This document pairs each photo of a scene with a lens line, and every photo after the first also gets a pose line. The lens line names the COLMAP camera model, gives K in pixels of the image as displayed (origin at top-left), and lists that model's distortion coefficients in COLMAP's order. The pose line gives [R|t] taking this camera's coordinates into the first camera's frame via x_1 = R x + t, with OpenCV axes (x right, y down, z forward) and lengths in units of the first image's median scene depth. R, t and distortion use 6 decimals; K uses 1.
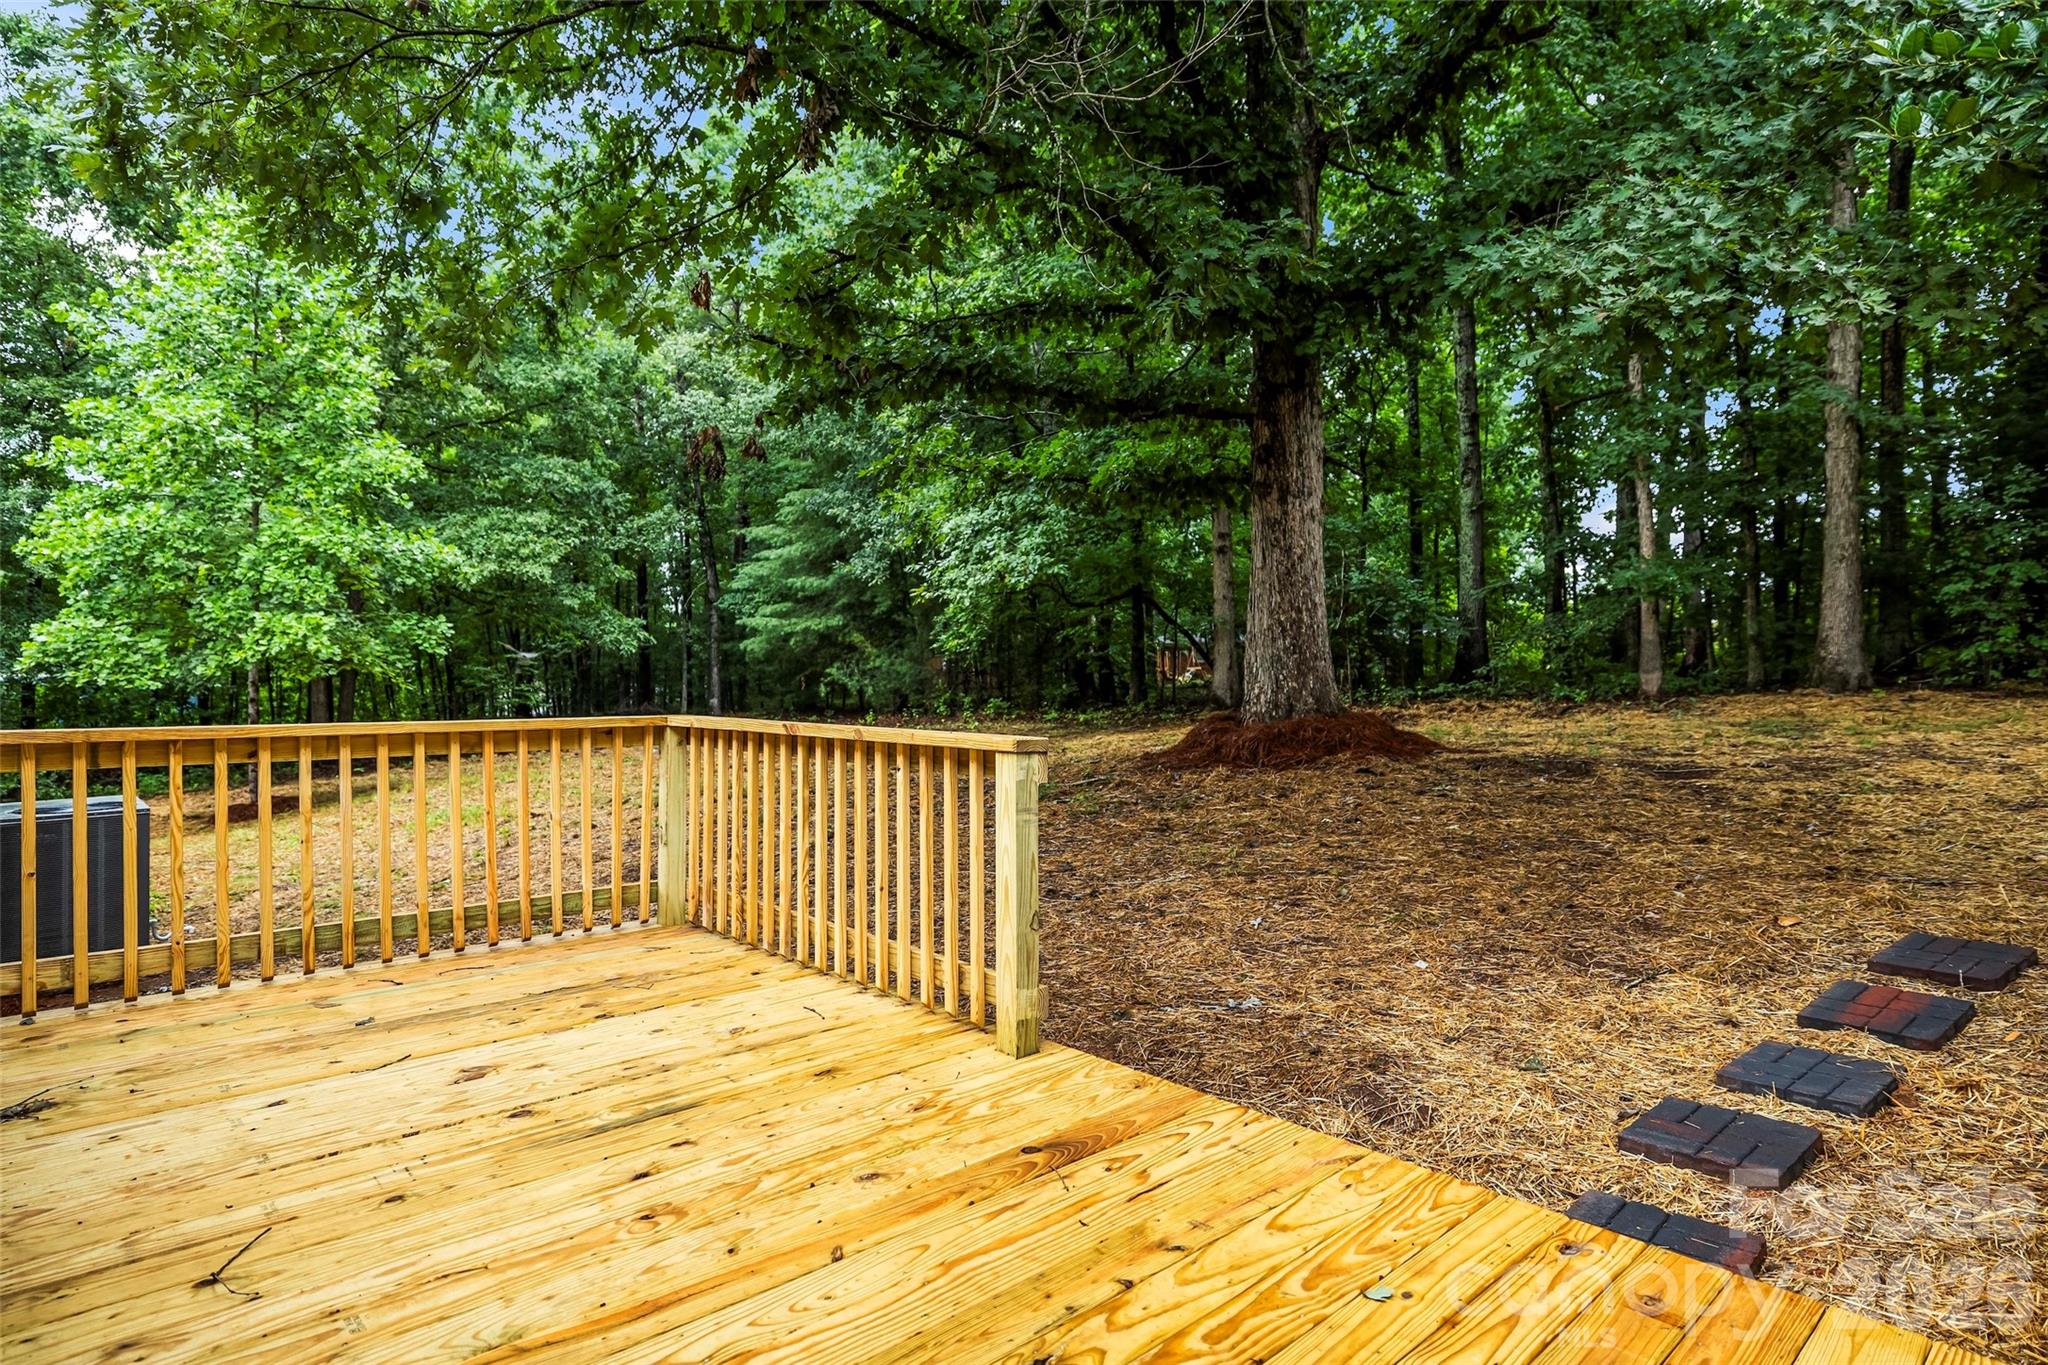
lens RADIAL K [[1091.3, 0, 1019.8], [0, 1091.3, 665.3], [0, 0, 1]] dist [0.002714, 0.000112]
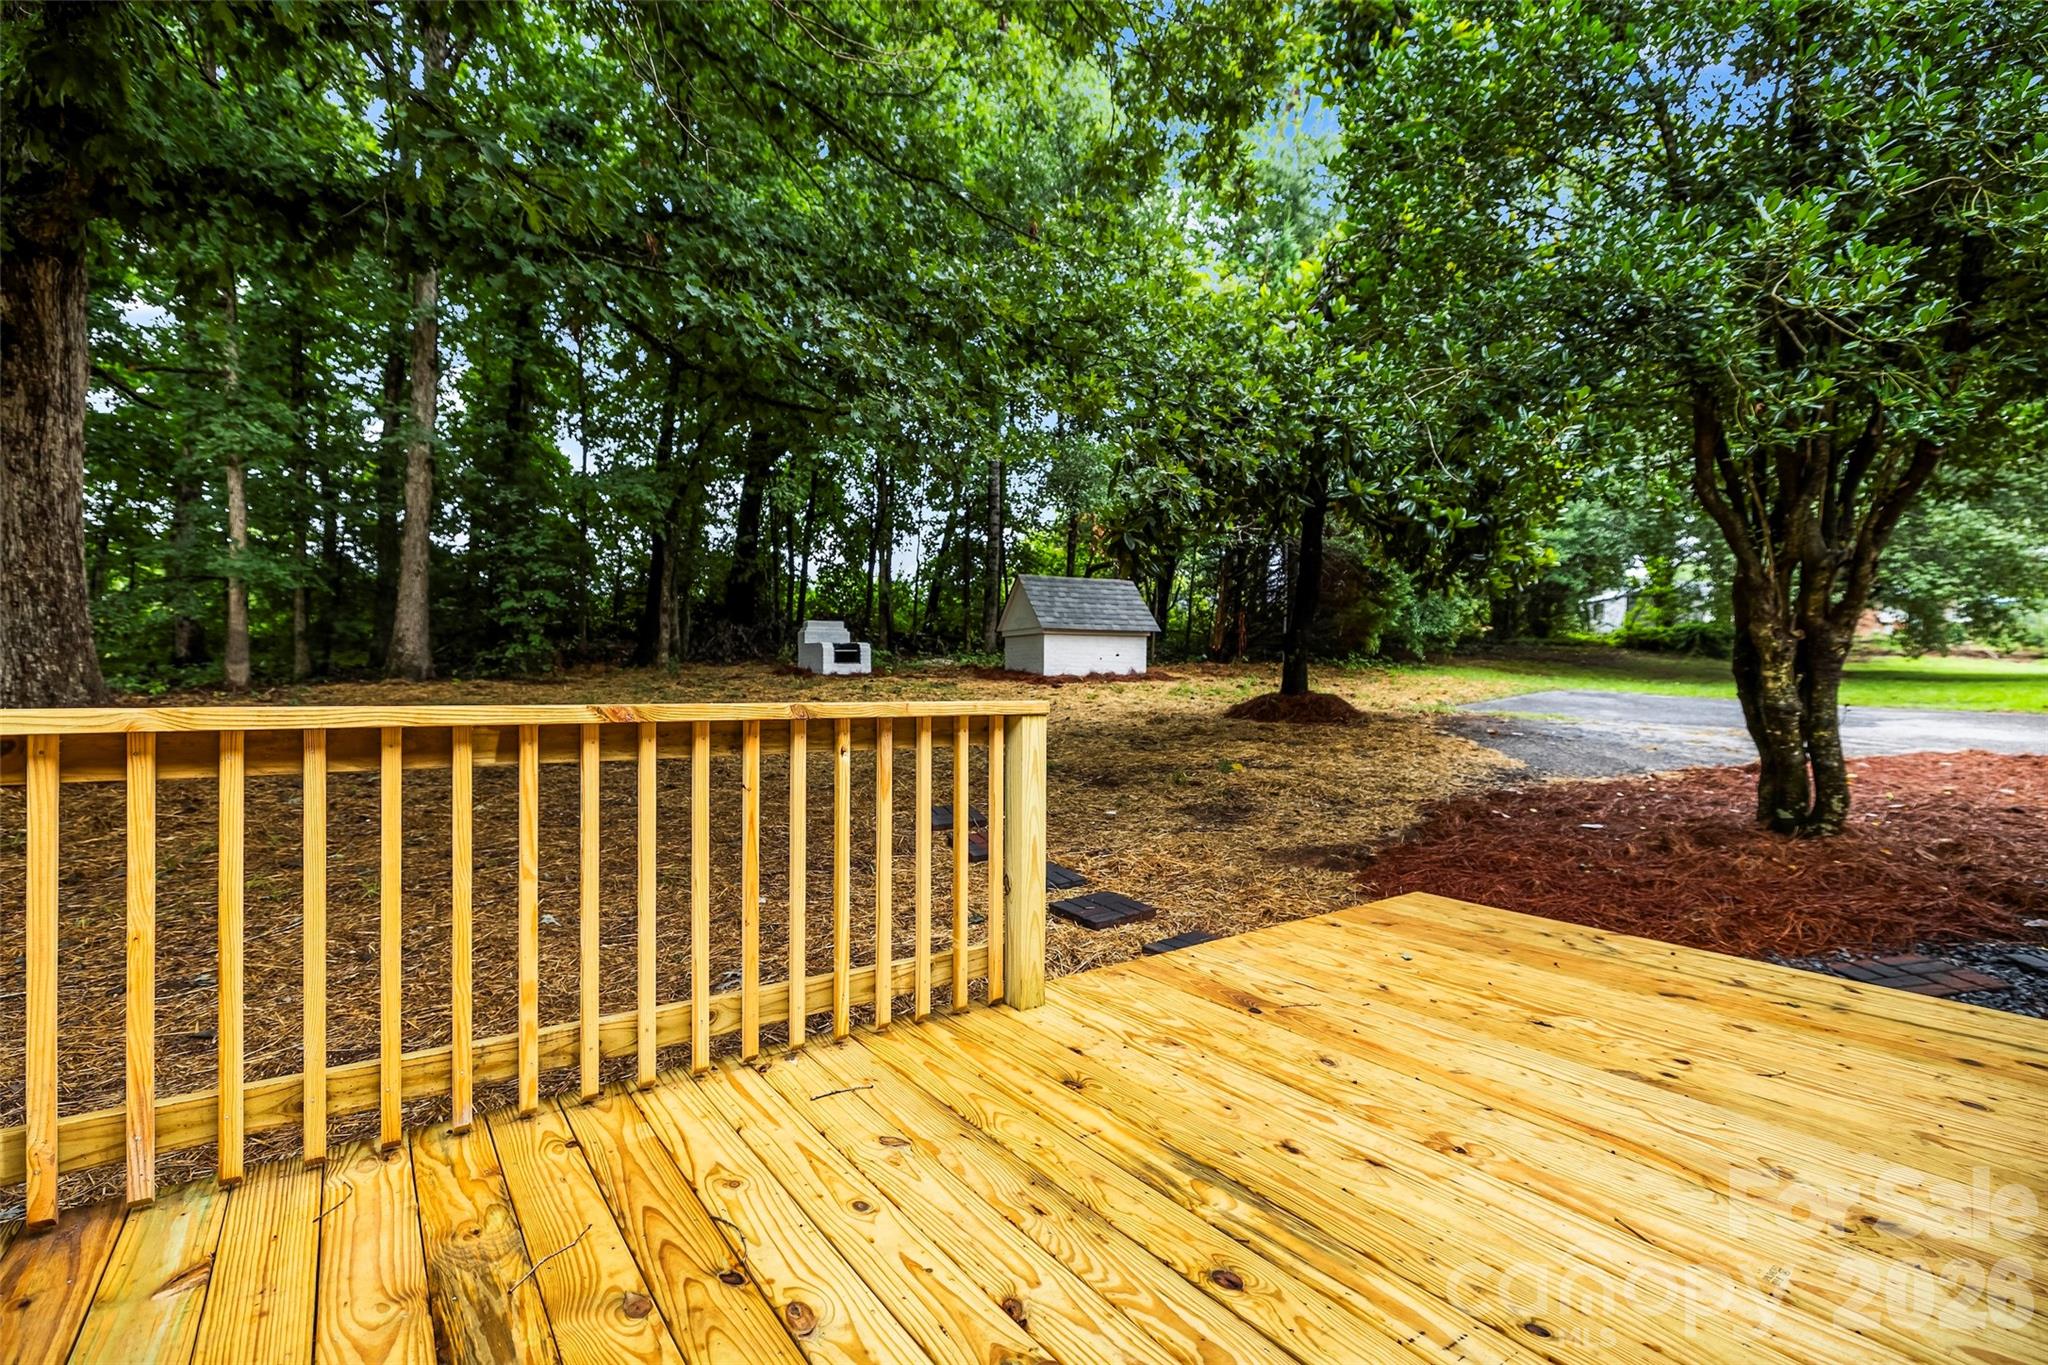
lens RADIAL K [[916.5, 0, 1021.7], [0, 916.5, 686.4], [0, 0, 1]] dist [0.001182, 0.000438]
pose [[0.135413, -0.007944, 0.990757, -0.824647], [-0.014759, 0.999841, 0.010034, 0.042575], [-0.990679, -0.015981, 0.135274, 0.855928]]
